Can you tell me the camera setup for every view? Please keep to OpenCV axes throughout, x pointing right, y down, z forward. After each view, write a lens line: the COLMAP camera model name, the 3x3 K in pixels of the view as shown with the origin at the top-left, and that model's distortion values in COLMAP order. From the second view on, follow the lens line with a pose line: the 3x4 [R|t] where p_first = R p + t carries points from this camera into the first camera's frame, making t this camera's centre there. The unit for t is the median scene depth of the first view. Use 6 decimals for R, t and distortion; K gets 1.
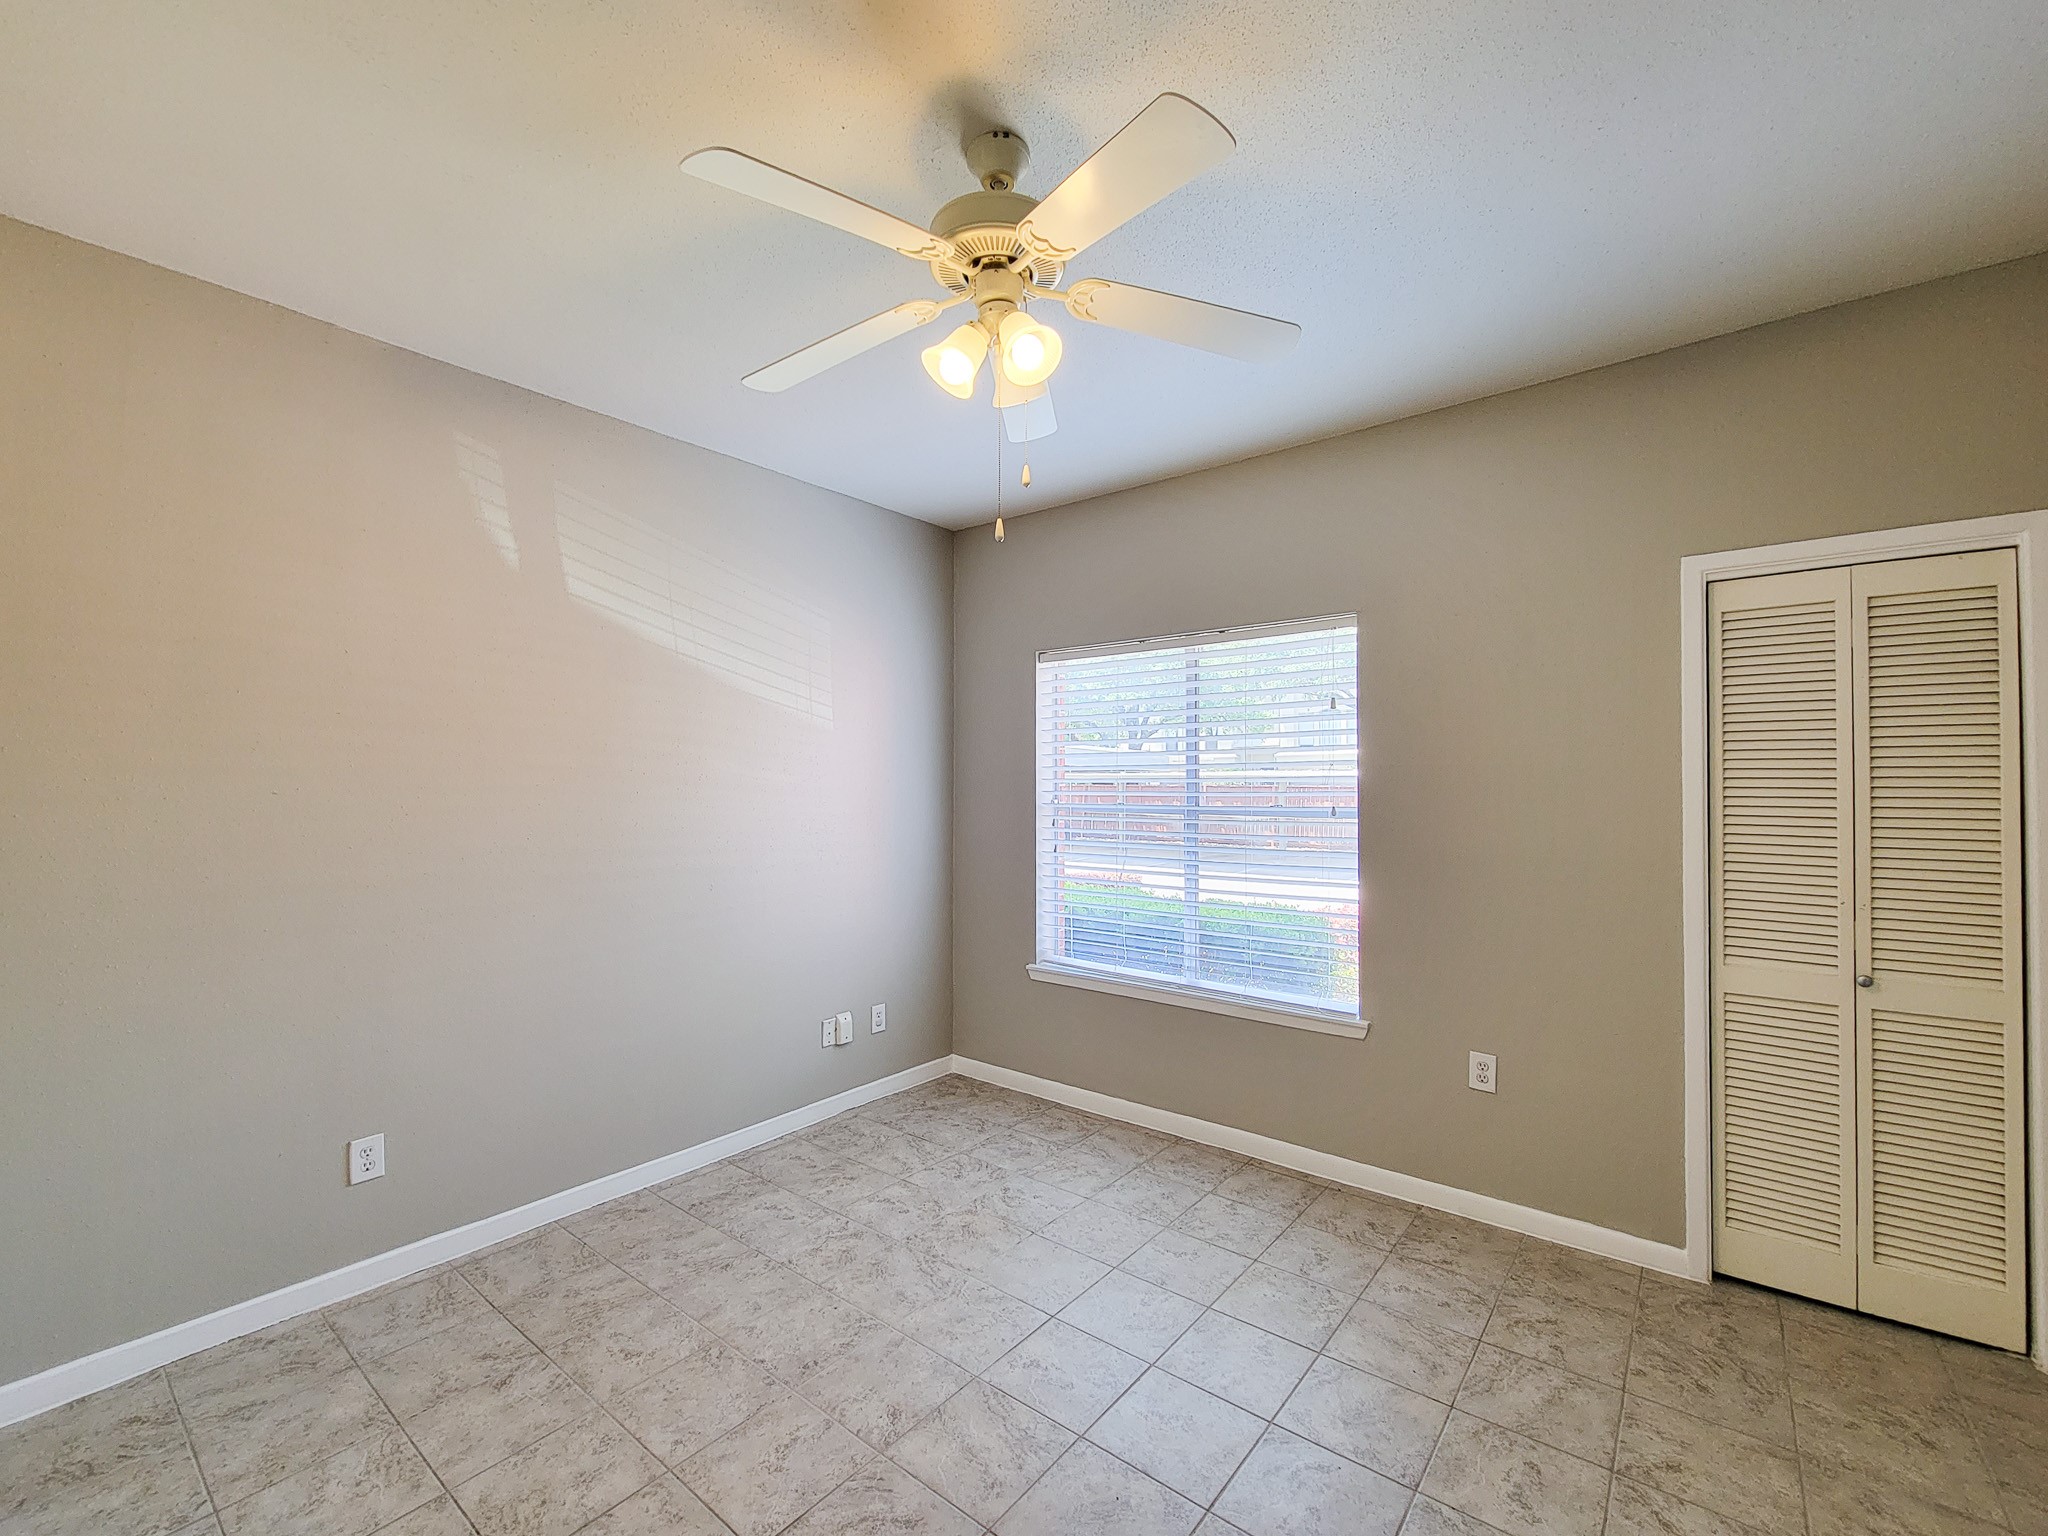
lens RADIAL K [[851.2, 0, 1021.0], [0, 851.2, 796.4], [0, 0, 1]] dist [-0.000059, -0.000302]
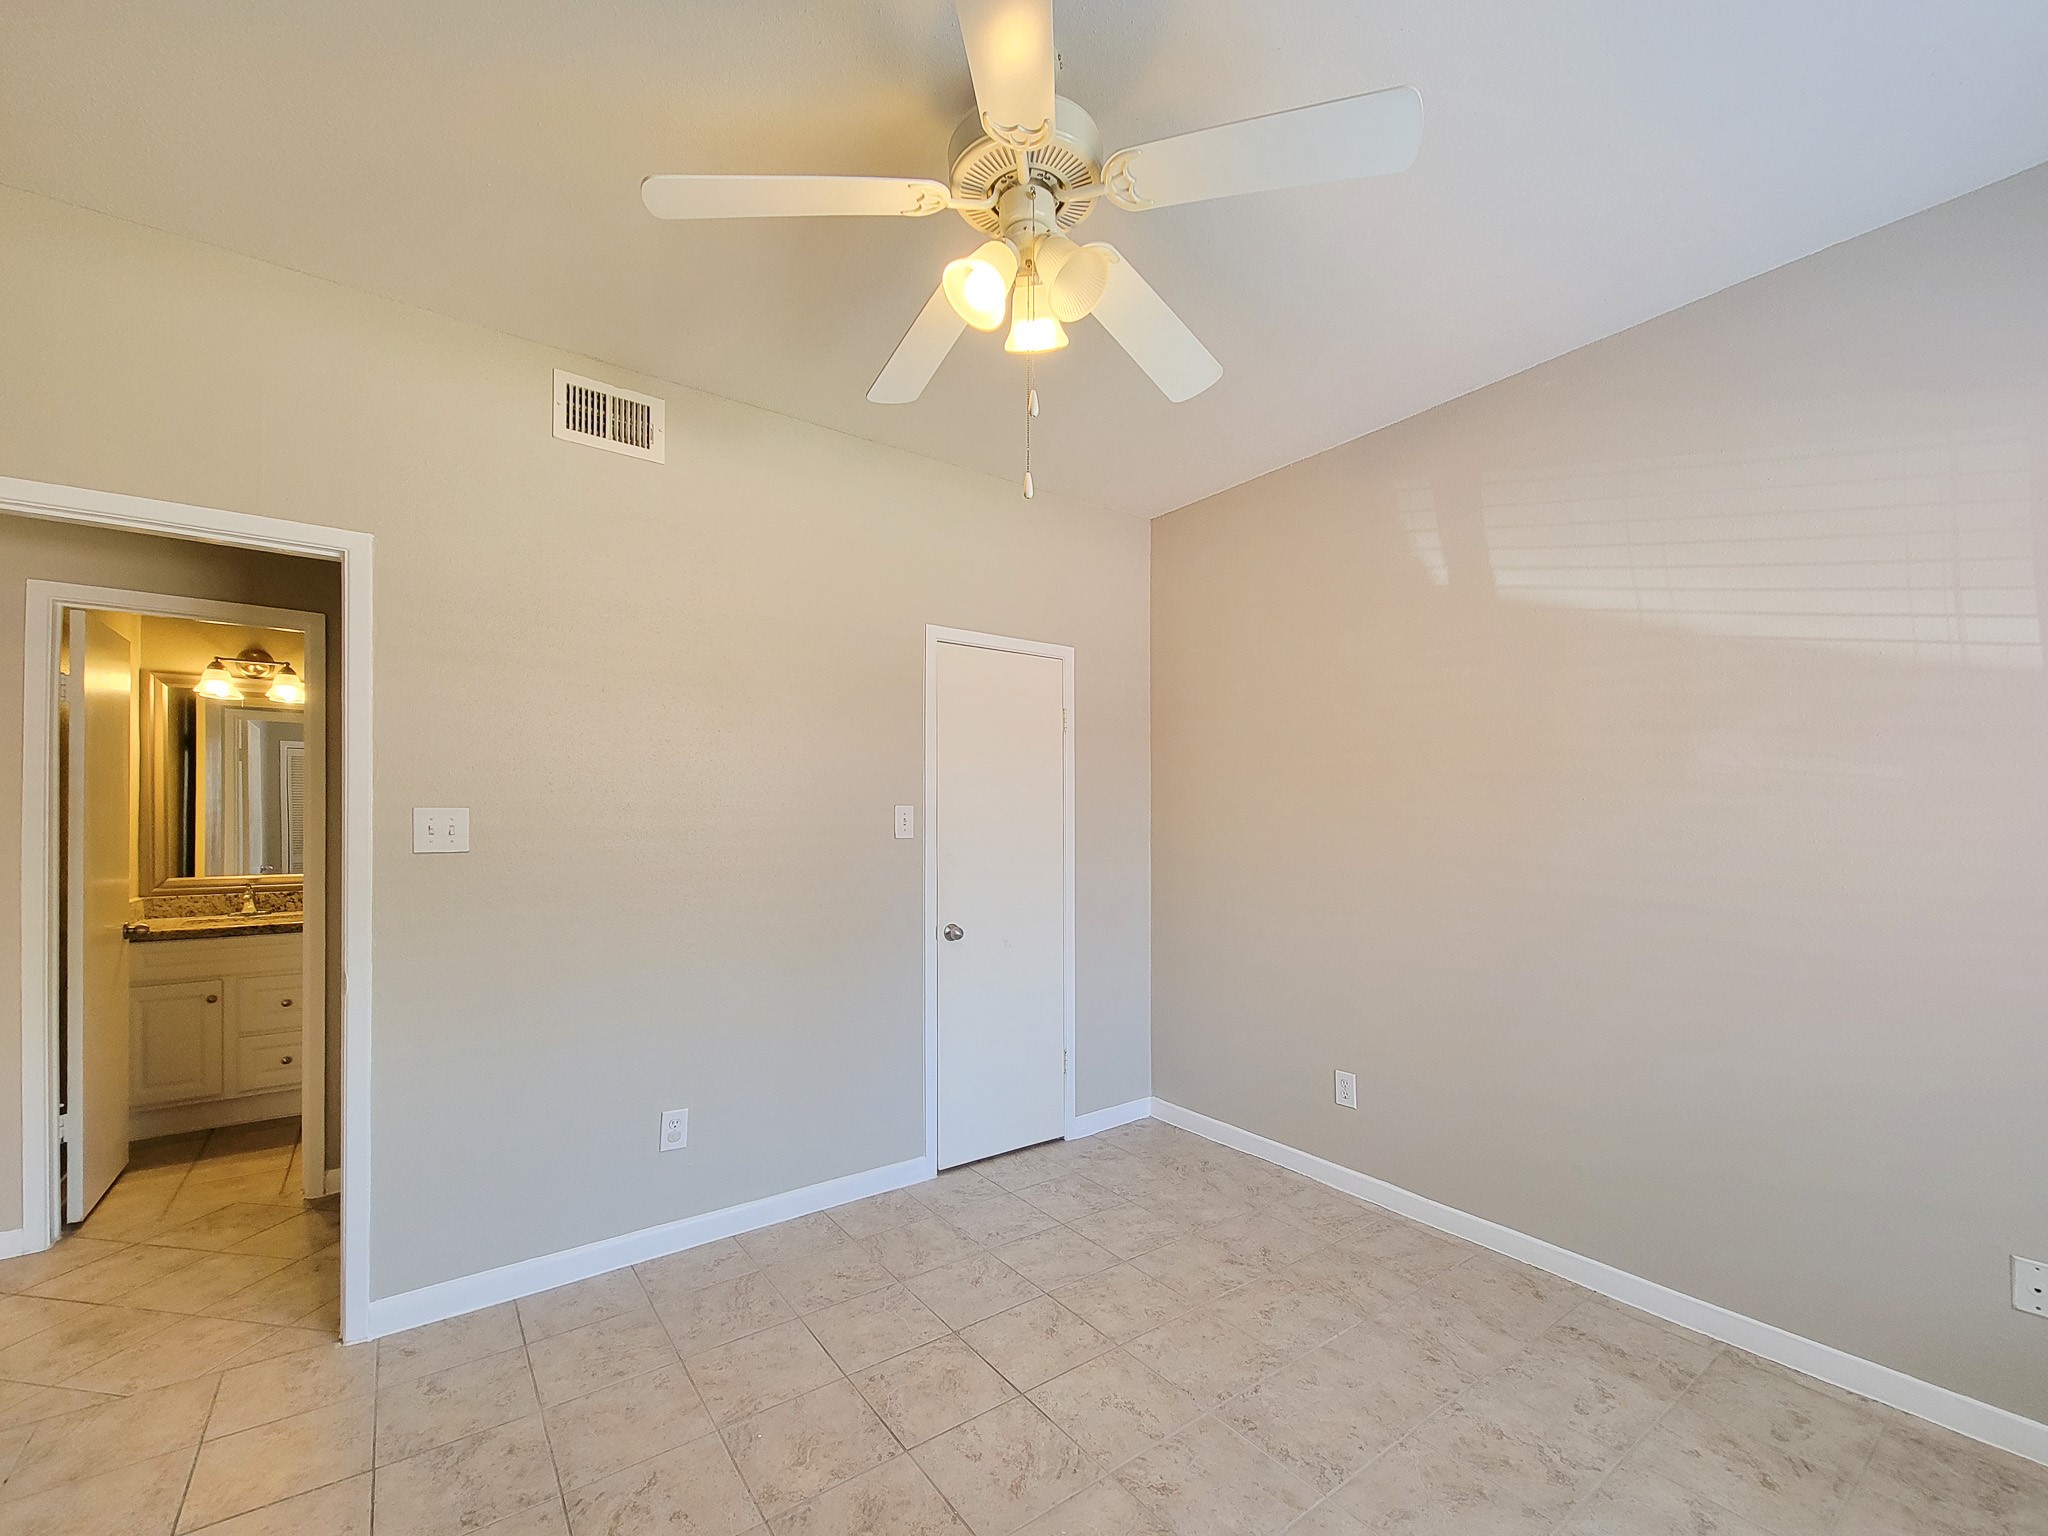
lens RADIAL K [[853.1, 0, 1028.8], [0, 853.1, 826.8], [0, 0, 1]] dist [0.000588, -0.000196]
pose [[-0.256142, 0.010041, -0.966587, 0.704480], [-0.002011, 0.999938, 0.010921, 0.021277], [0.966637, 0.004741, -0.256106, 1.030779]]
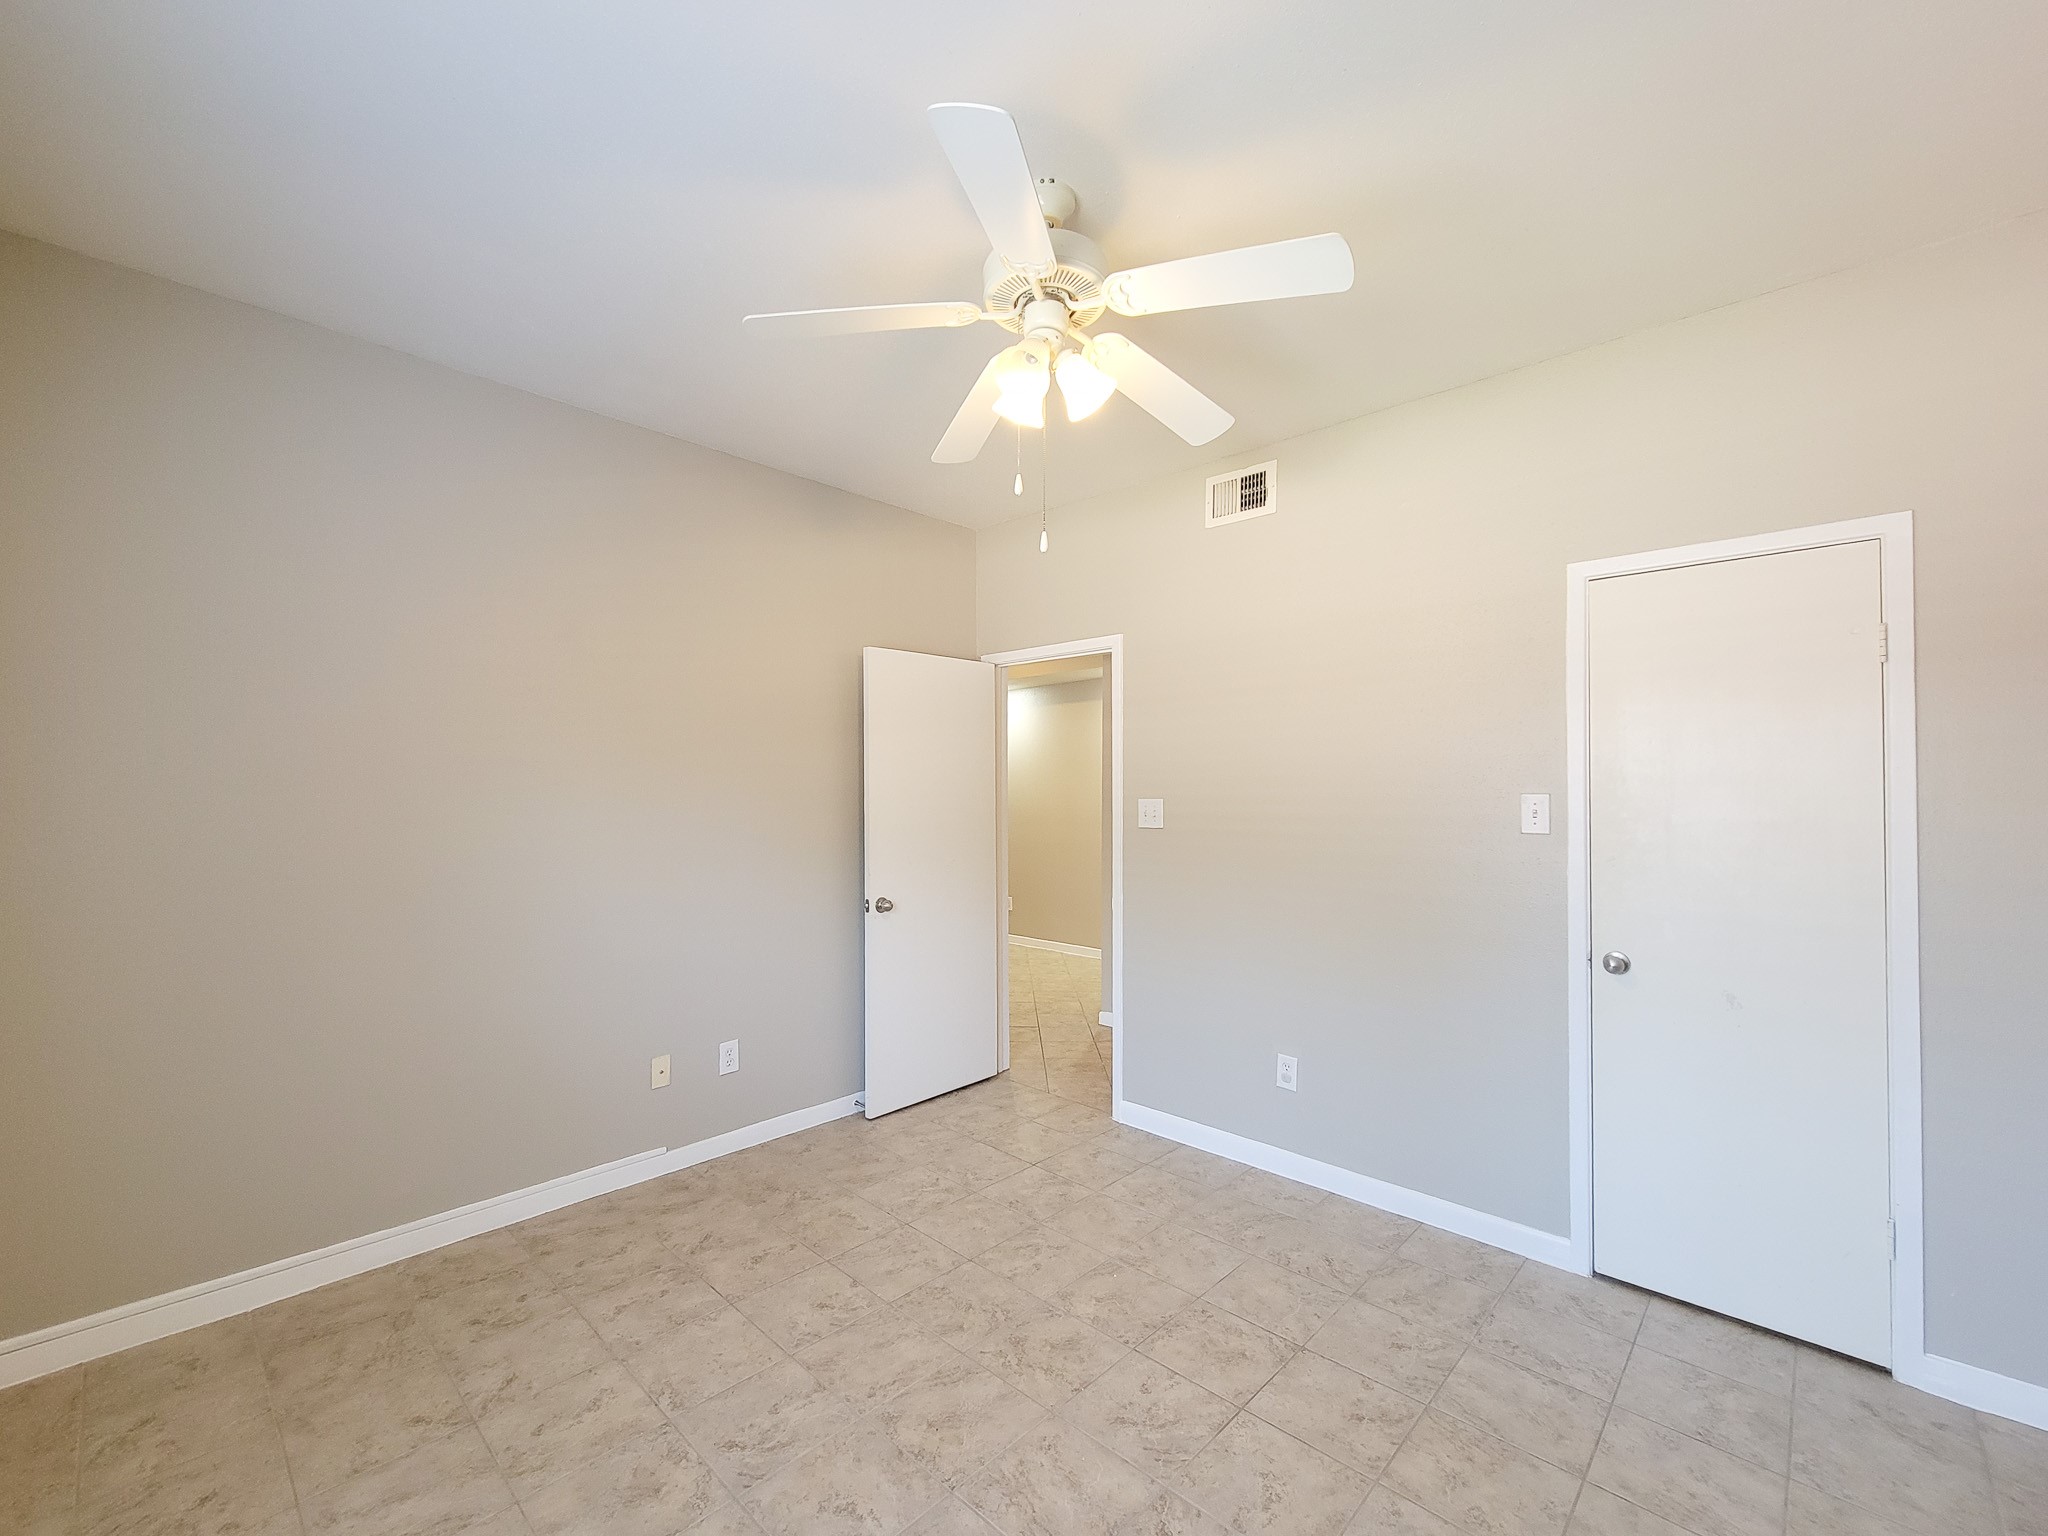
lens RADIAL K [[851.2, 0, 1021.0], [0, 851.2, 796.4], [0, 0, 1]] dist [-0.000059, -0.000302]
pose [[-0.996388, 0.000843, 0.084908, -0.075536], [0.001179, 0.999992, 0.003905, -0.003435], [-0.084904, 0.003991, -0.996381, 1.744089]]
